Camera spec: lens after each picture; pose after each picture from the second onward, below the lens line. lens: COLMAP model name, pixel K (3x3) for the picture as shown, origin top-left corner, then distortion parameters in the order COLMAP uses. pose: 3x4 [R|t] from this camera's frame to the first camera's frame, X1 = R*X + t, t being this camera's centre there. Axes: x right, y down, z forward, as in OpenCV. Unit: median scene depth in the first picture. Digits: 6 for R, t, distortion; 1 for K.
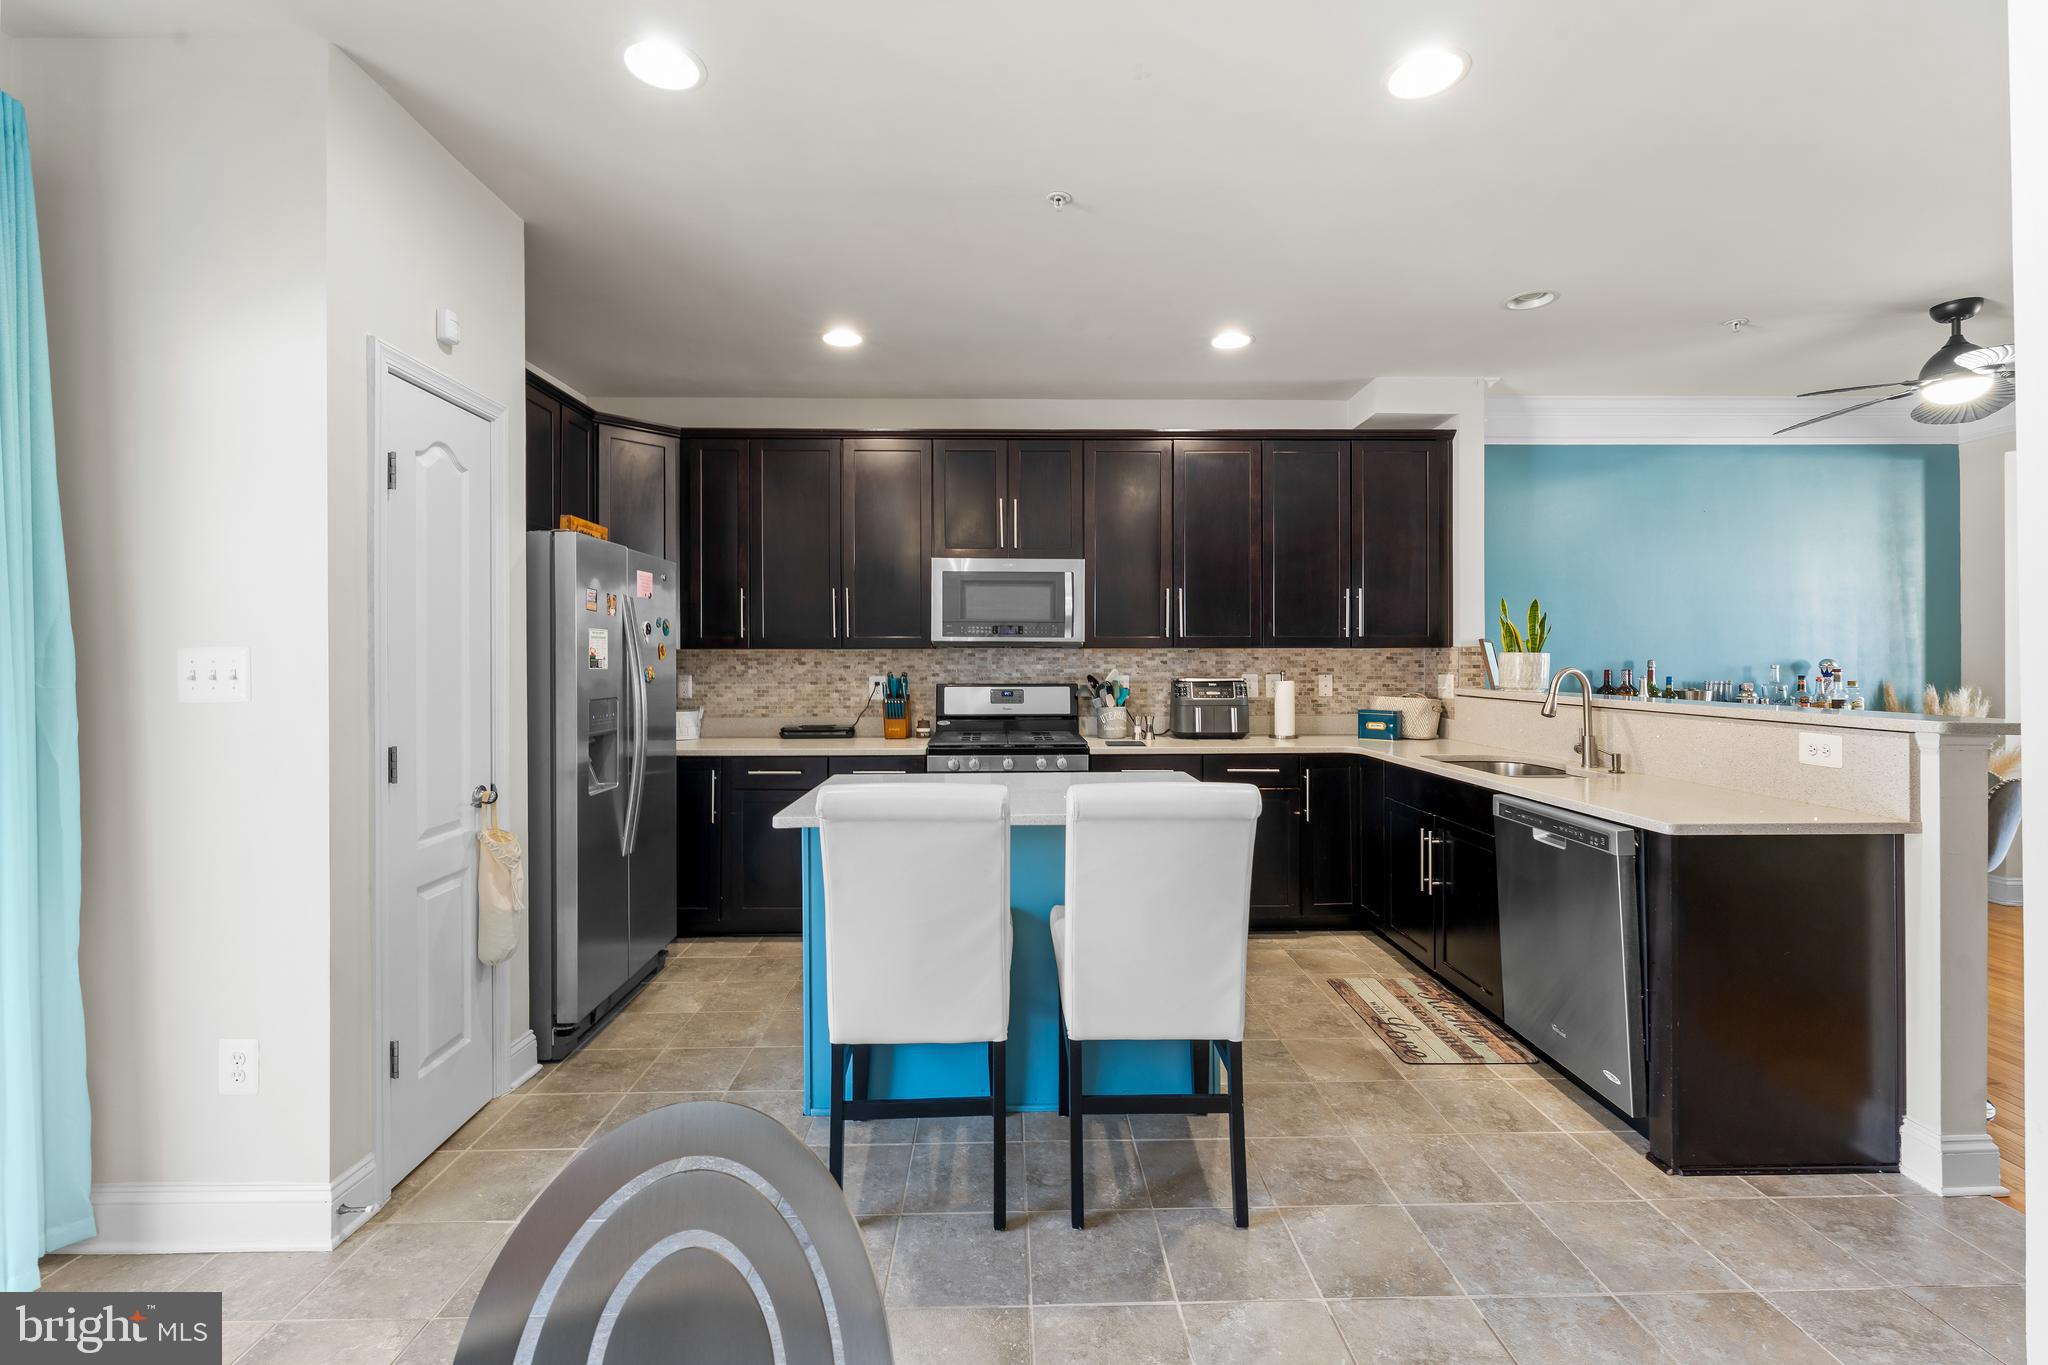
lens RADIAL K [[876.1, 0, 1020.6], [0, 876.1, 663.8], [0, 0, 1]] dist [-0.005272, 0.001572]
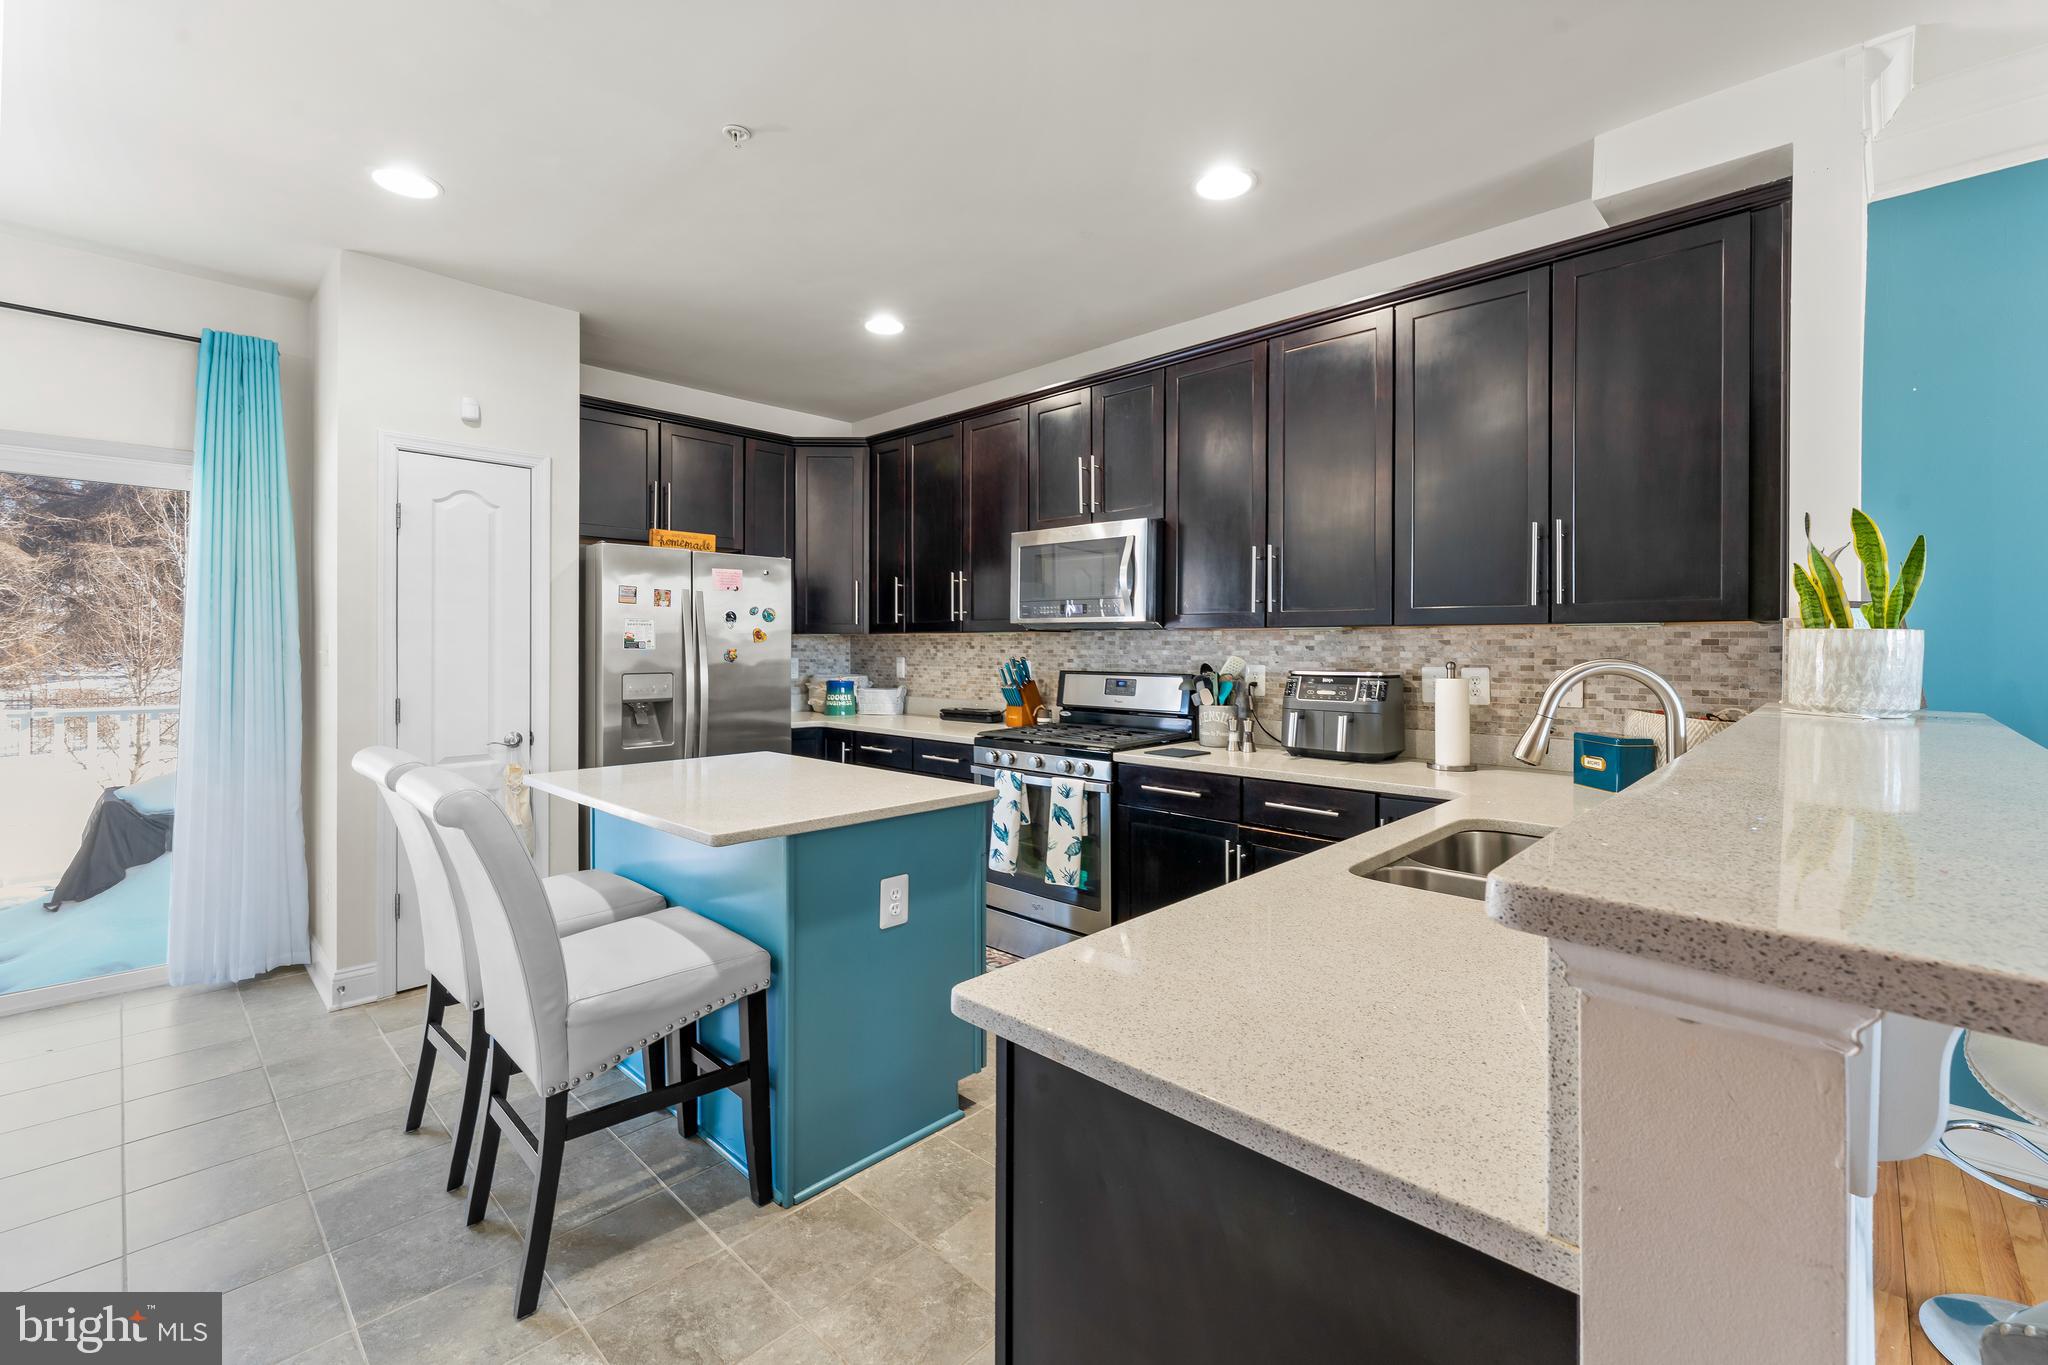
lens RADIAL K [[876.1, 0, 1028.6], [0, 876.1, 651.3], [0, 0, 1]] dist [-0.005272, 0.001572]
pose [[0.702331, 0.007300, -0.711813, 0.556100], [-0.006723, 0.999971, 0.003621, 0.000073], [0.711819, 0.002242, 0.702360, 0.354752]]
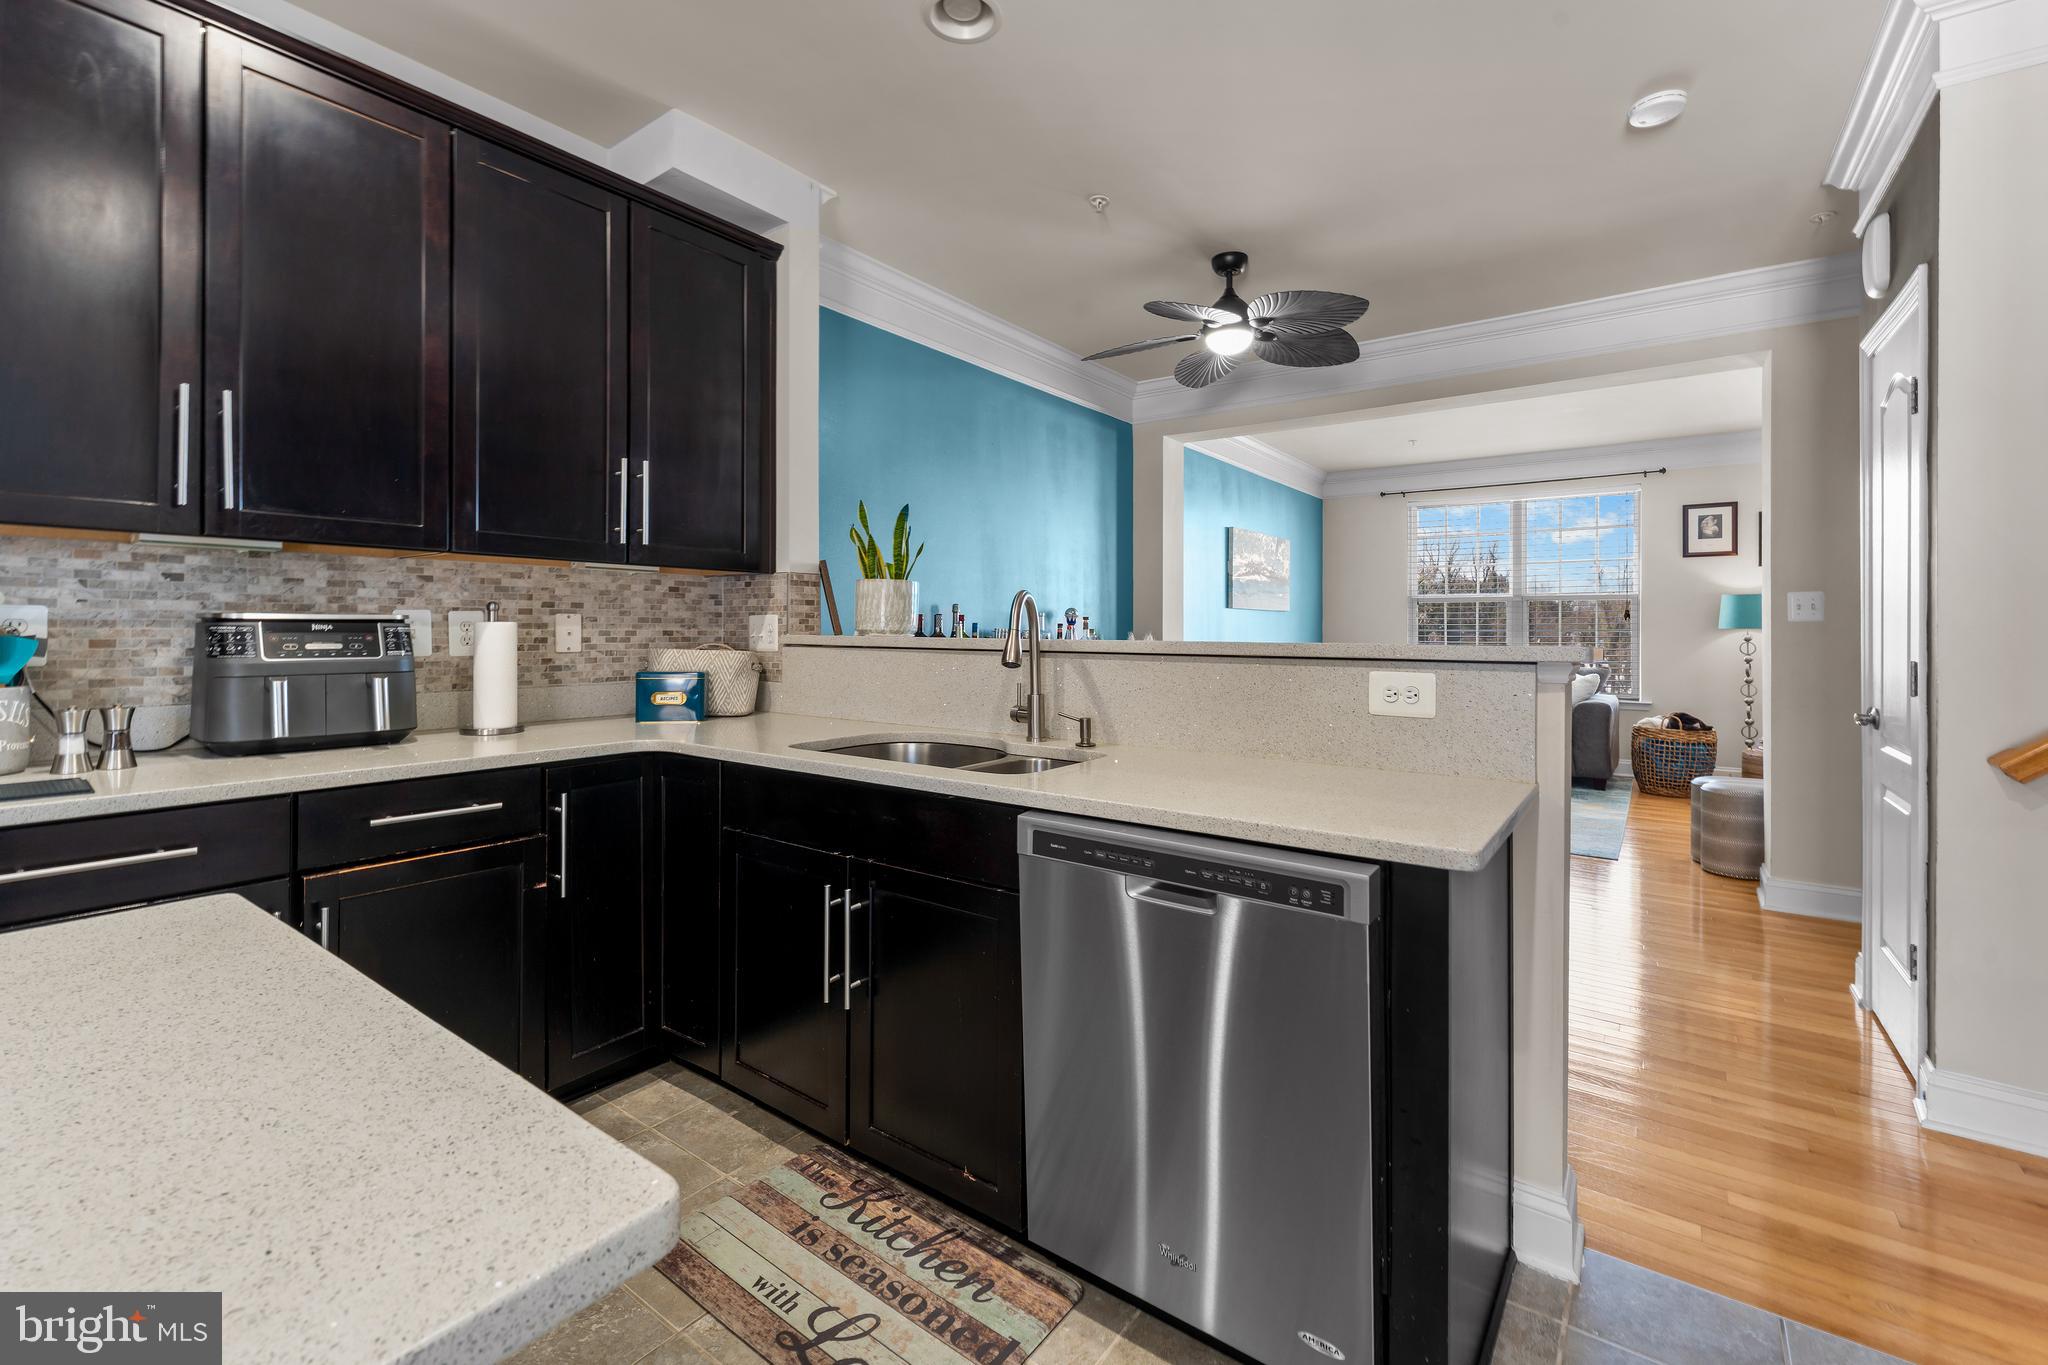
lens RADIAL K [[876.1, 0, 1034.8], [0, 876.1, 625.3], [0, 0, 1]] dist [-0.005272, 0.001572]
pose [[0.603947, 0.007786, 0.796986, 0.086324], [-0.000697, 0.999957, -0.009240, 0.027166], [-0.797024, 0.005025, 0.603927, 0.453986]]
